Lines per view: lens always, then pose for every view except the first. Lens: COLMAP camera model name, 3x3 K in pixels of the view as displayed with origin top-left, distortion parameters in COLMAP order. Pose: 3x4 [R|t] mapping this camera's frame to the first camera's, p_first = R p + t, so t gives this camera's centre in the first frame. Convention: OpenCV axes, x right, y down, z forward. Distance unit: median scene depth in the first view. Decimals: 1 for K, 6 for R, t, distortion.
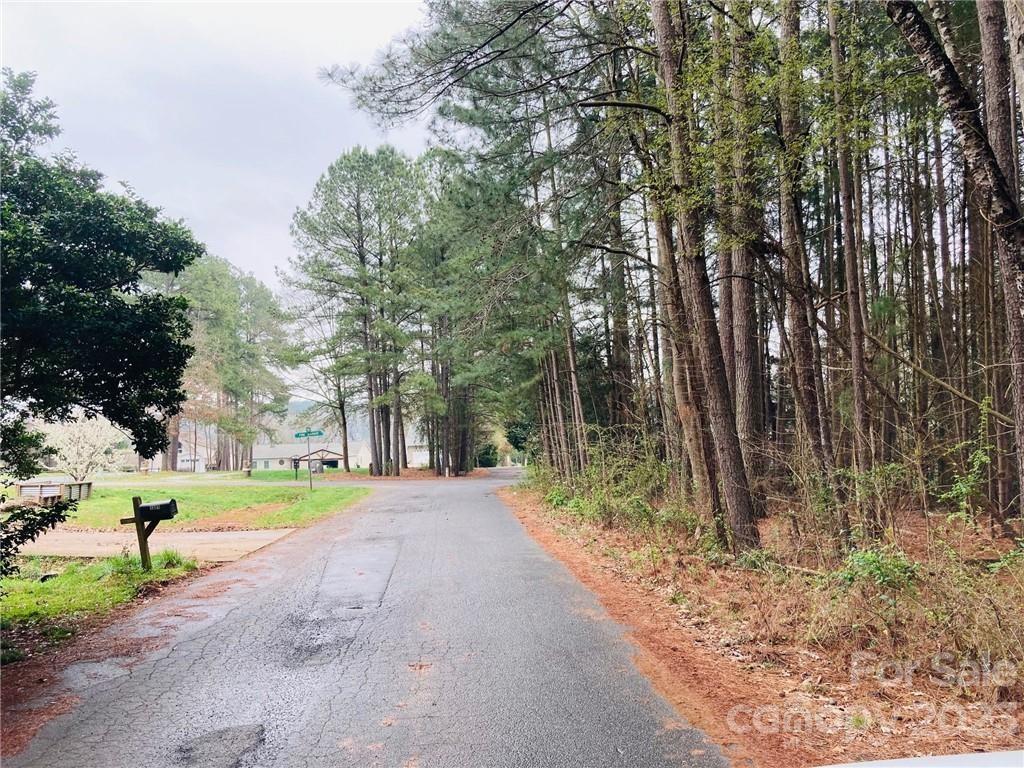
lens RADIAL K [[847.7, 0, 511.2], [0, 847.7, 384.0], [0, 0, 1]] dist [0.017485, -0.000677]
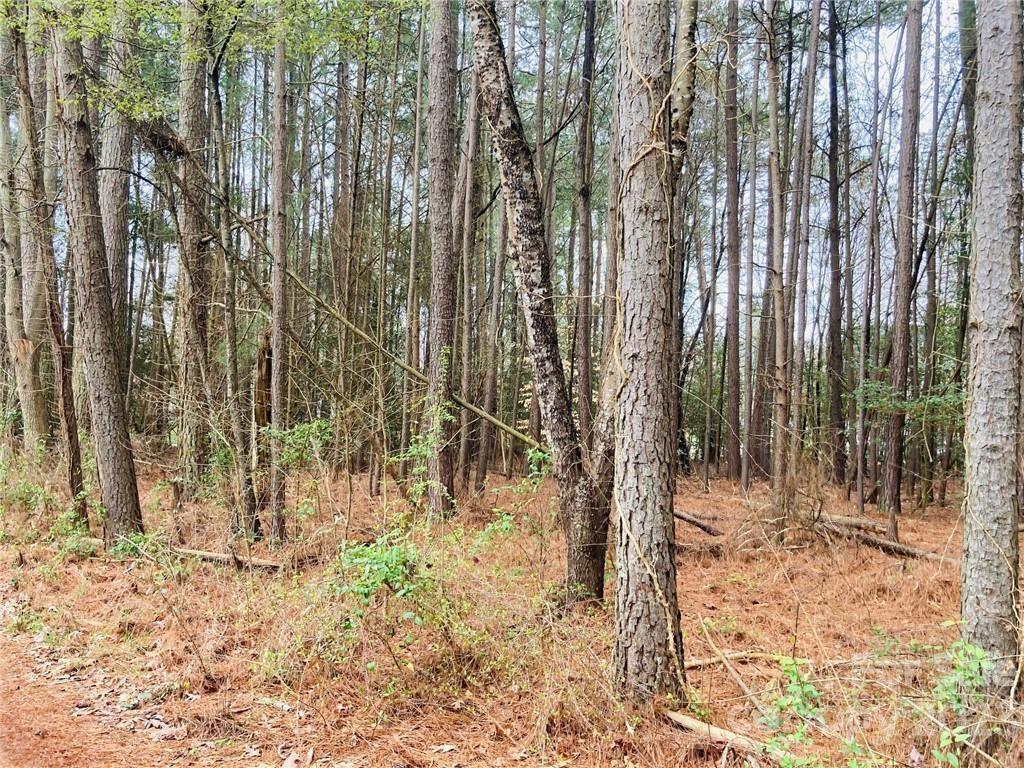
lens RADIAL K [[847.7, 0, 510.5], [0, 847.7, 381.7], [0, 0, 1]] dist [0.017485, -0.000677]
pose [[0.732593, 0.047587, 0.679002, 0.018735], [-0.080297, 0.996630, 0.016788, 0.035321], [-0.675914, -0.066821, 0.733945, 0.359318]]
